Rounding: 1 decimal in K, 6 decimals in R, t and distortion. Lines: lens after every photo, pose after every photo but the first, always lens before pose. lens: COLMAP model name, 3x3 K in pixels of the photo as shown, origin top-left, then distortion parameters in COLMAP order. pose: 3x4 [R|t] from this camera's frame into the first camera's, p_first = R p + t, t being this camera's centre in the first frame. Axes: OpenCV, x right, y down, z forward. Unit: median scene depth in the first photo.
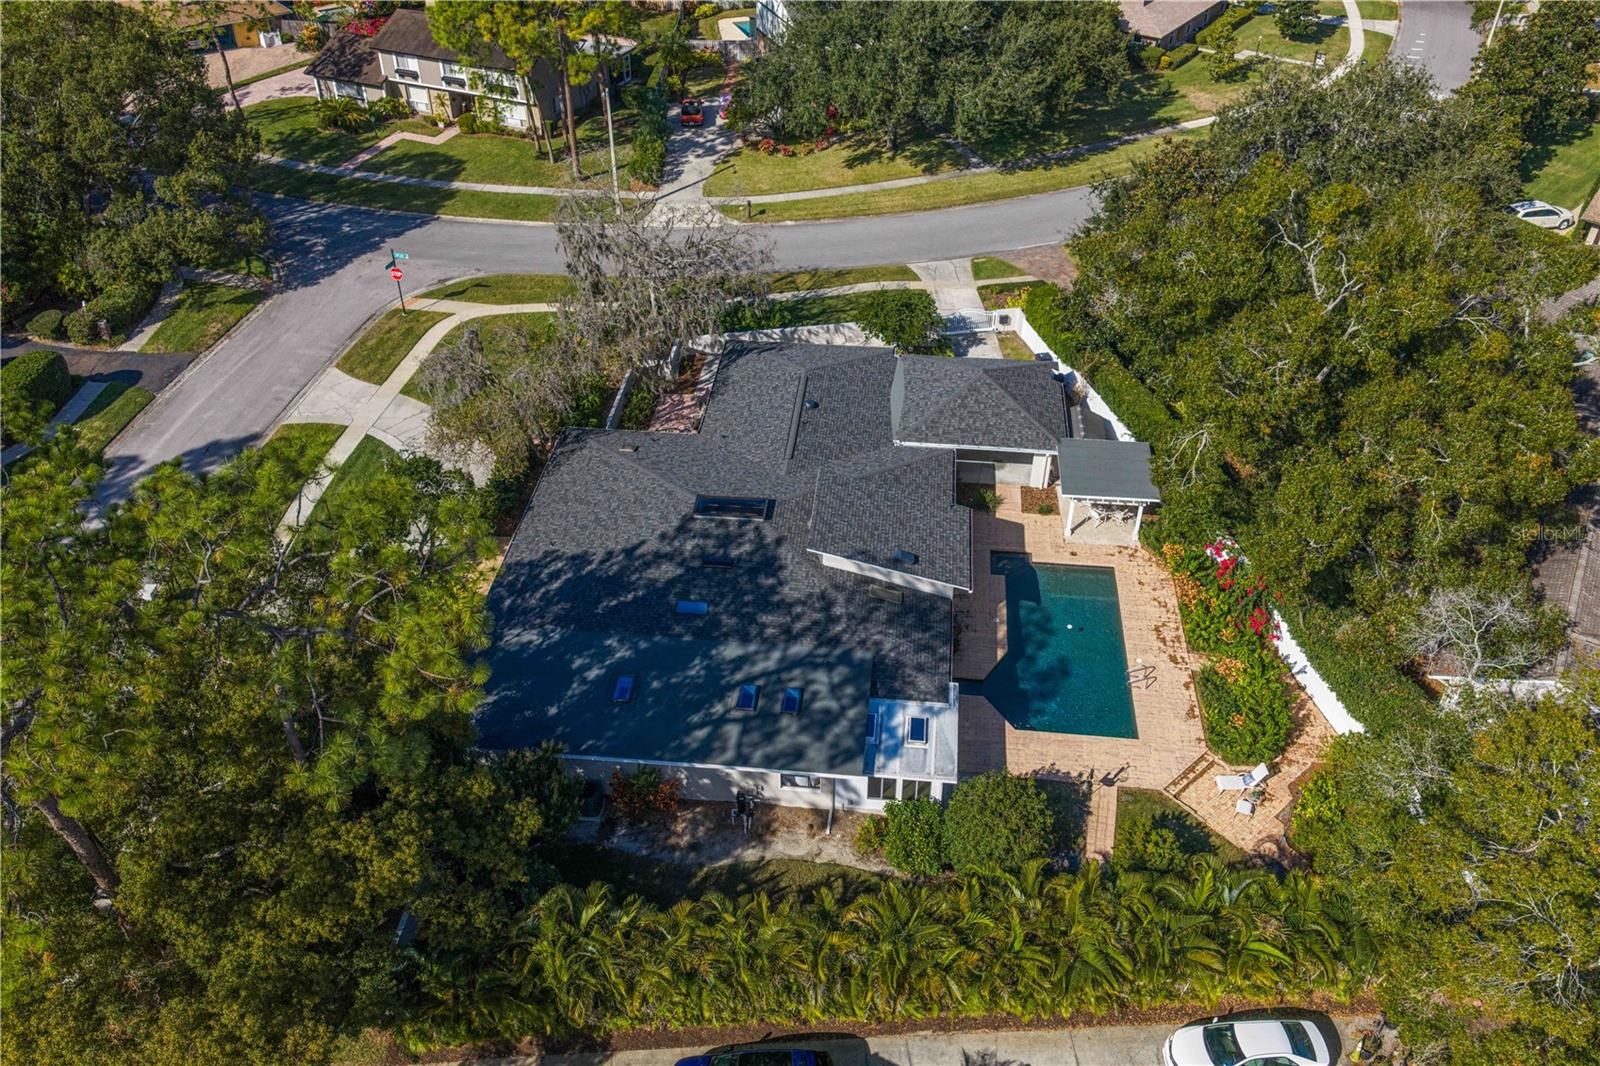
lens RADIAL K [[1303.7, 0, 800.0], [0, 1303.7, 533.0], [0, 0, 1]] dist [0.050730, -0.083936]
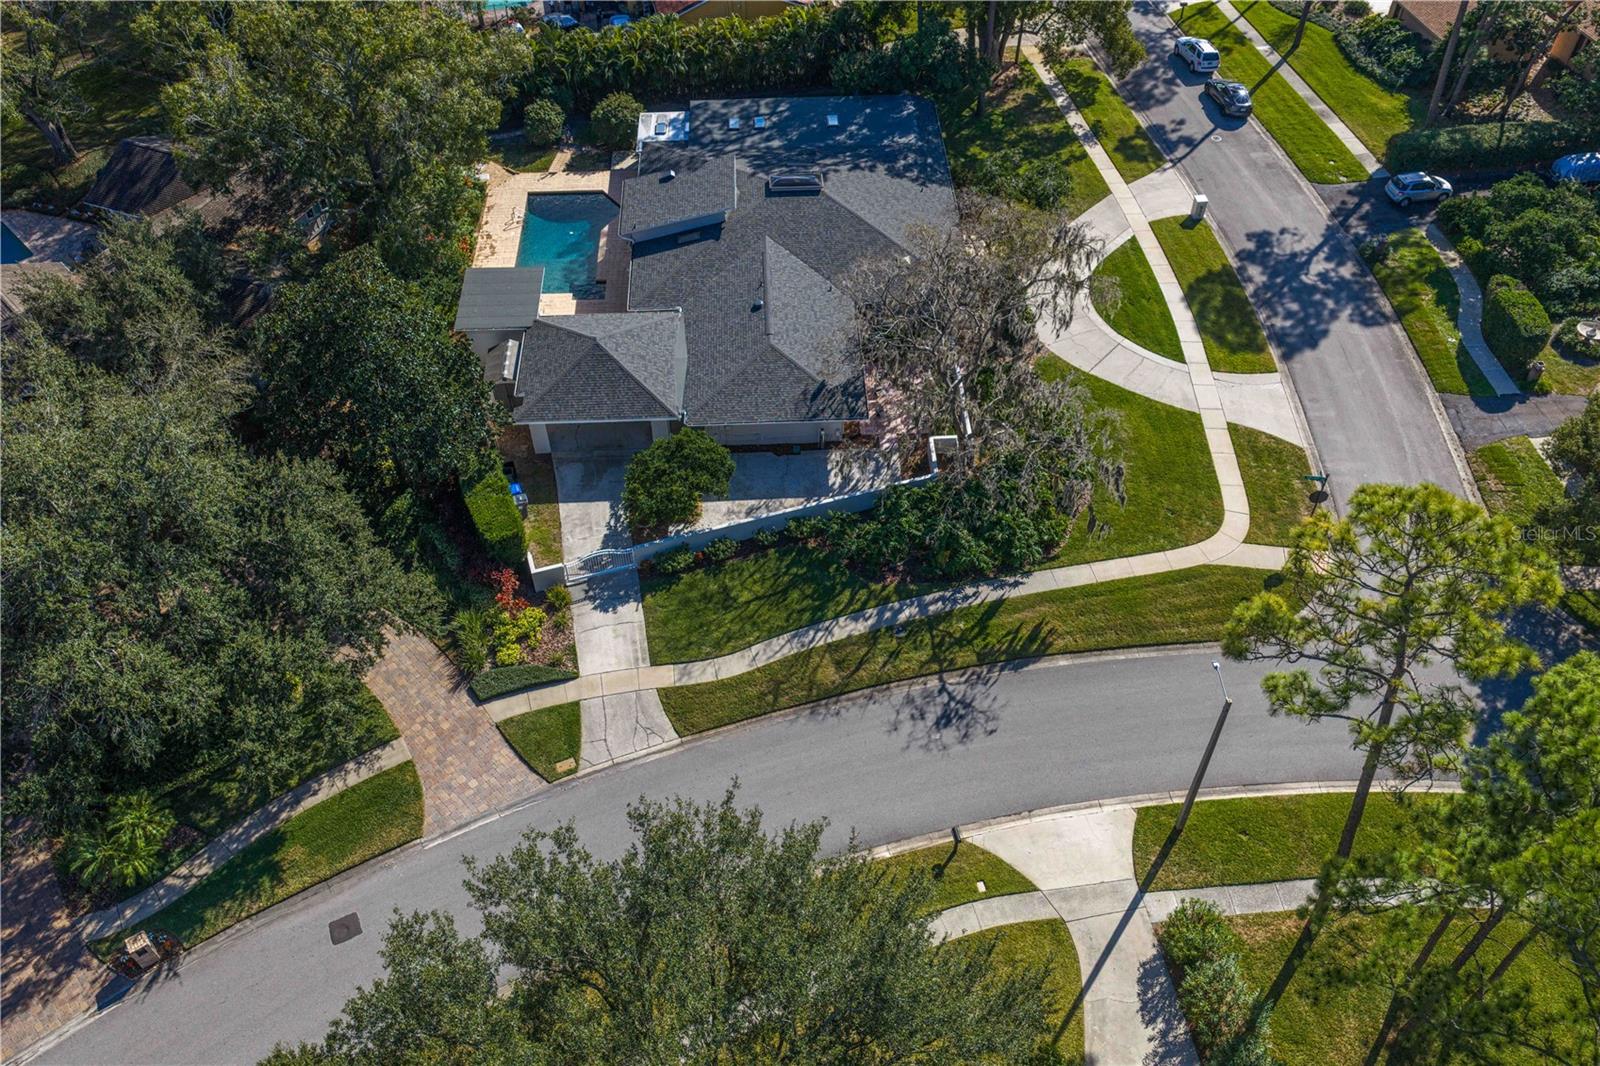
lens RADIAL K [[1303.7, 0, 800.0], [0, 1303.7, 533.0], [0, 0, 1]] dist [0.050730, -0.083936]
pose [[-0.989777, 0.109185, -0.091761, 0.081018], [-0.080847, 0.100509, 0.991646, -1.004190], [0.117495, 0.988927, -0.090654, 1.108458]]
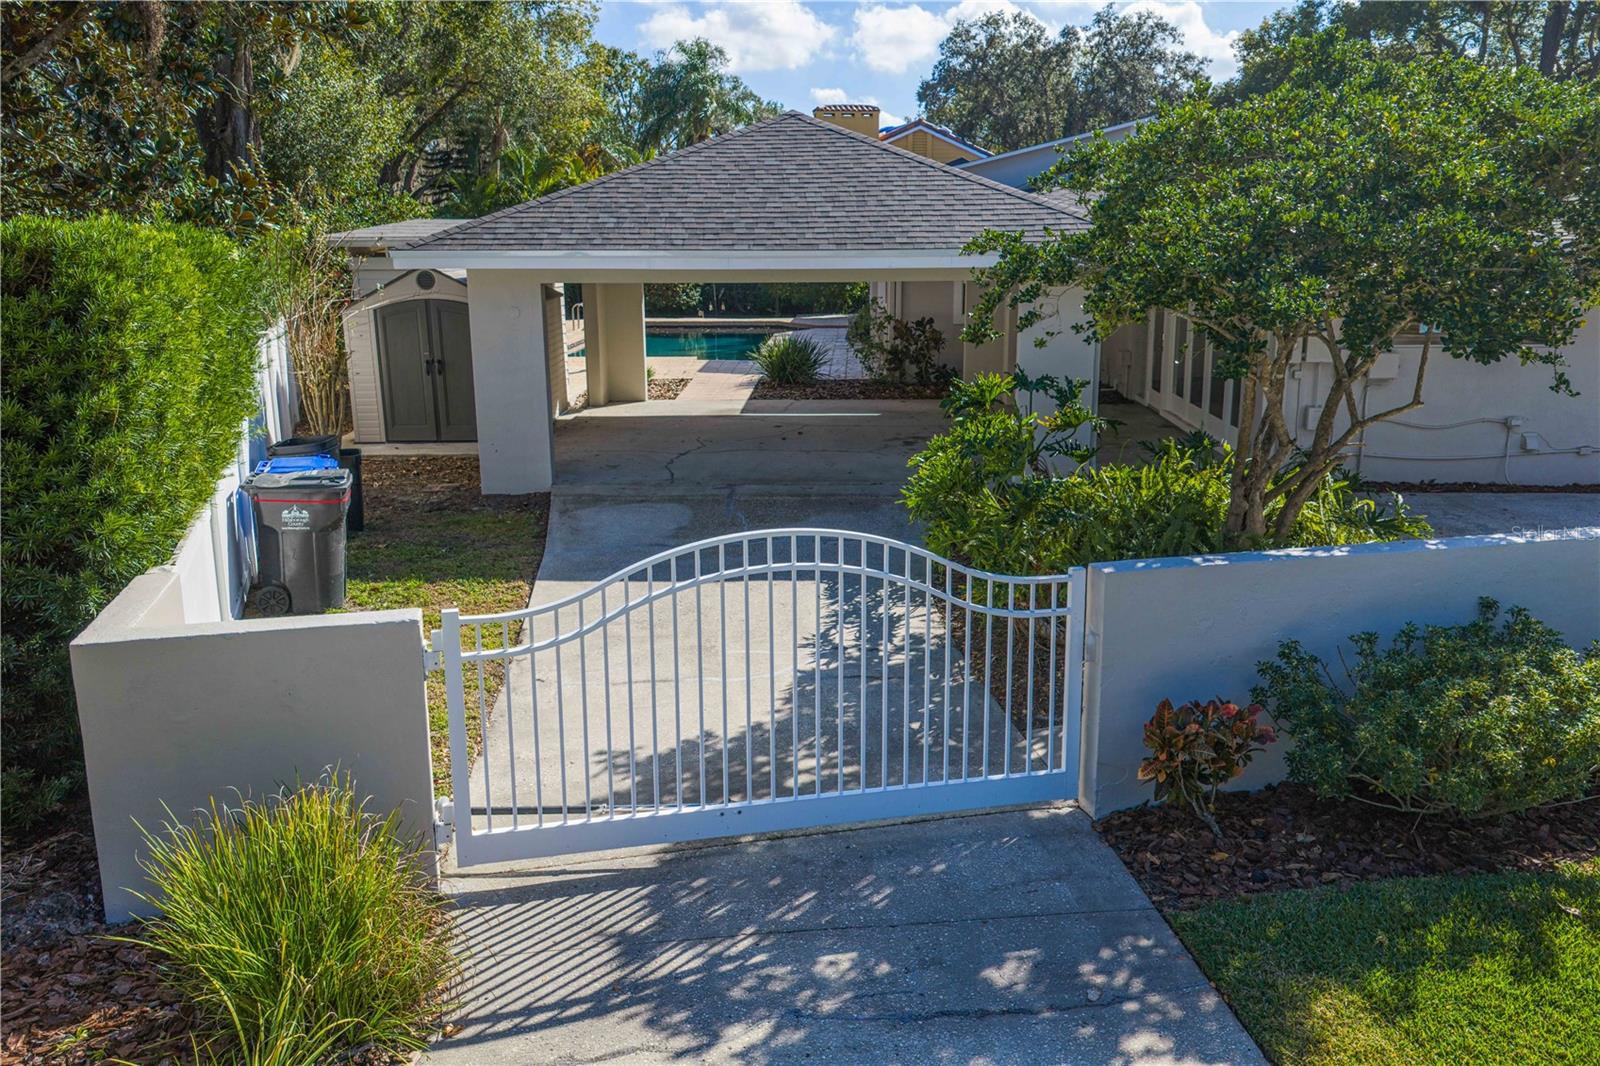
lens RADIAL K [[1303.7, 0, 800.0], [0, 1303.7, 533.0], [0, 0, 1]] dist [0.050730, -0.083936]
pose [[-0.998059, 0.016399, -0.060084, 0.137409], [-0.036419, 0.628920, 0.776617, -0.242303], [0.050524, 0.777297, -0.627102, 1.084531]]
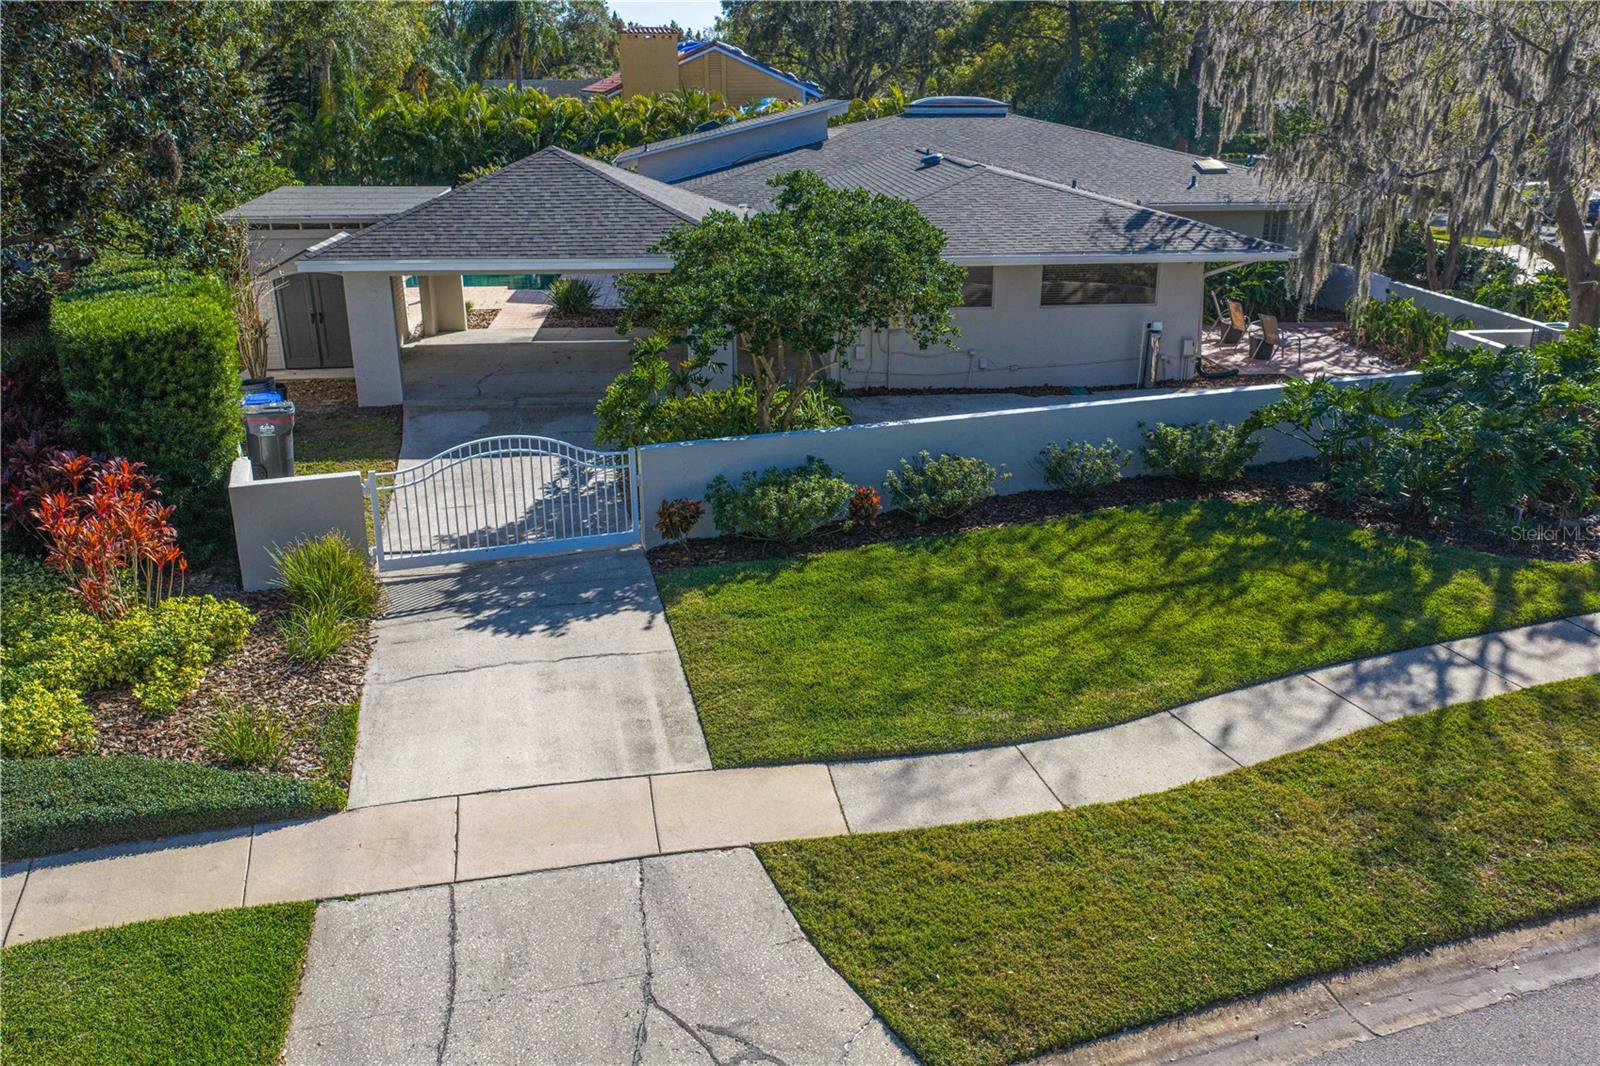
lens RADIAL K [[1303.7, 0, 800.0], [0, 1303.7, 533.0], [0, 0, 1]] dist [0.050730, -0.083936]
pose [[-0.984550, 0.056994, -0.165570, 0.121845], [-0.107148, 0.551773, 0.827082, -0.352290], [0.138496, 0.832044, -0.537142, 1.167727]]
